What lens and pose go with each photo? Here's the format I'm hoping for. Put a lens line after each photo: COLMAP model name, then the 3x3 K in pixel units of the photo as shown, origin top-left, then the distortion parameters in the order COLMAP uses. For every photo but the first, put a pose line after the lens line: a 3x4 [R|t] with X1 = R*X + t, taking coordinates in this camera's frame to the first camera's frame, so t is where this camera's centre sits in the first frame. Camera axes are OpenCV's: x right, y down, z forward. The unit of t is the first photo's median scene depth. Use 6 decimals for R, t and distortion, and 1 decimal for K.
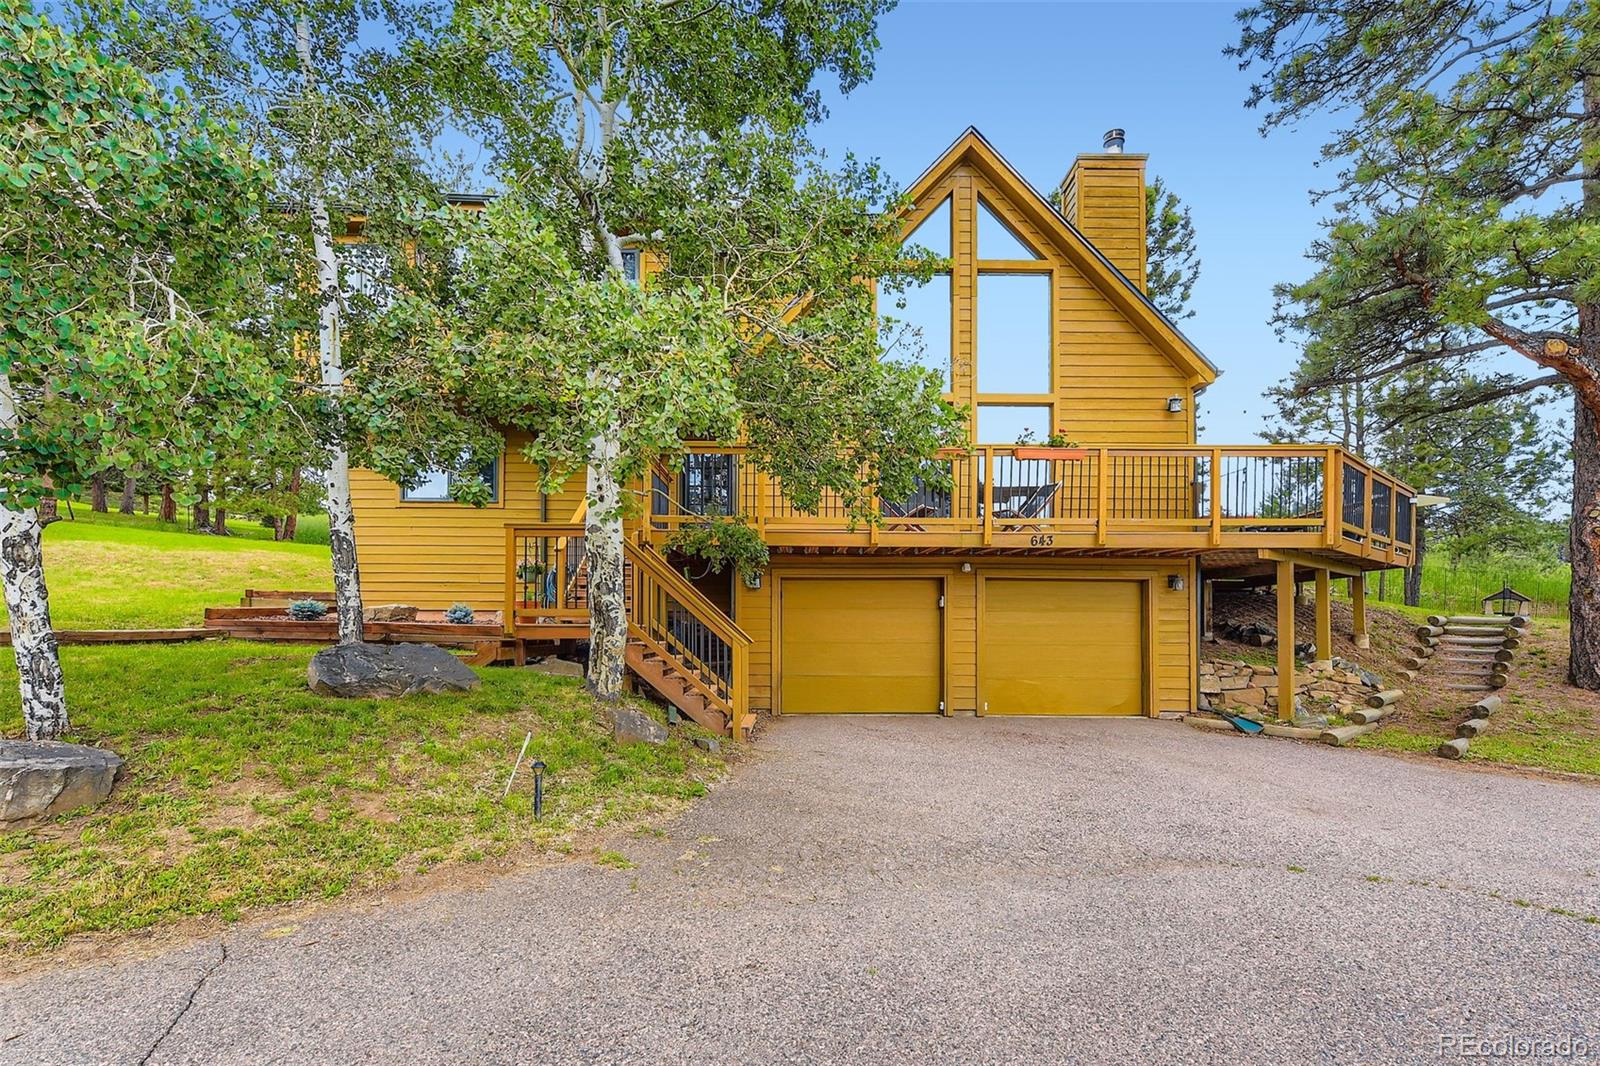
lens RADIAL K [[693.3, 0, 800.1], [0, 693.3, 608.9], [0, 0, 1]] dist [-0.000024, -0.000018]
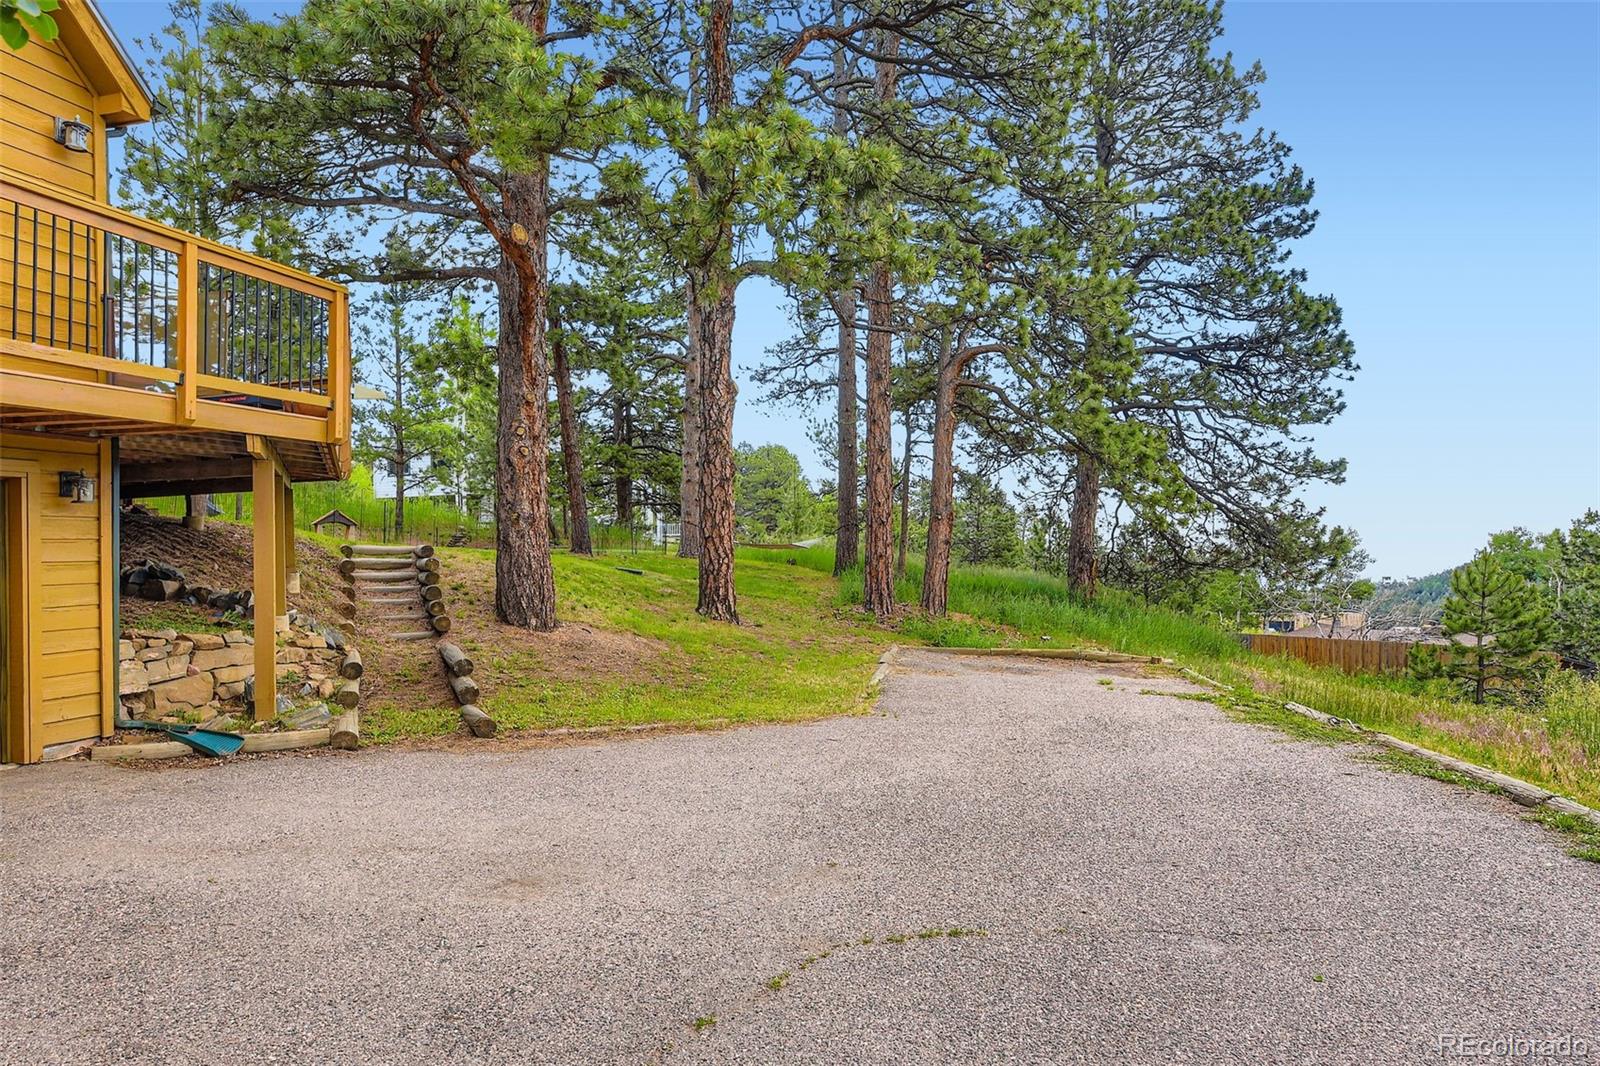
lens RADIAL K [[1004.6, 0, 800.0], [0, 1004.6, 533.0], [0, 0, 1]] dist [-0.002077, -0.000551]
pose [[0.287255, 0.000648, 0.957854, -0.008156], [-0.000534, 1.000000, -0.000516, -0.004022], [-0.957854, -0.000363, 0.287255, 0.280840]]
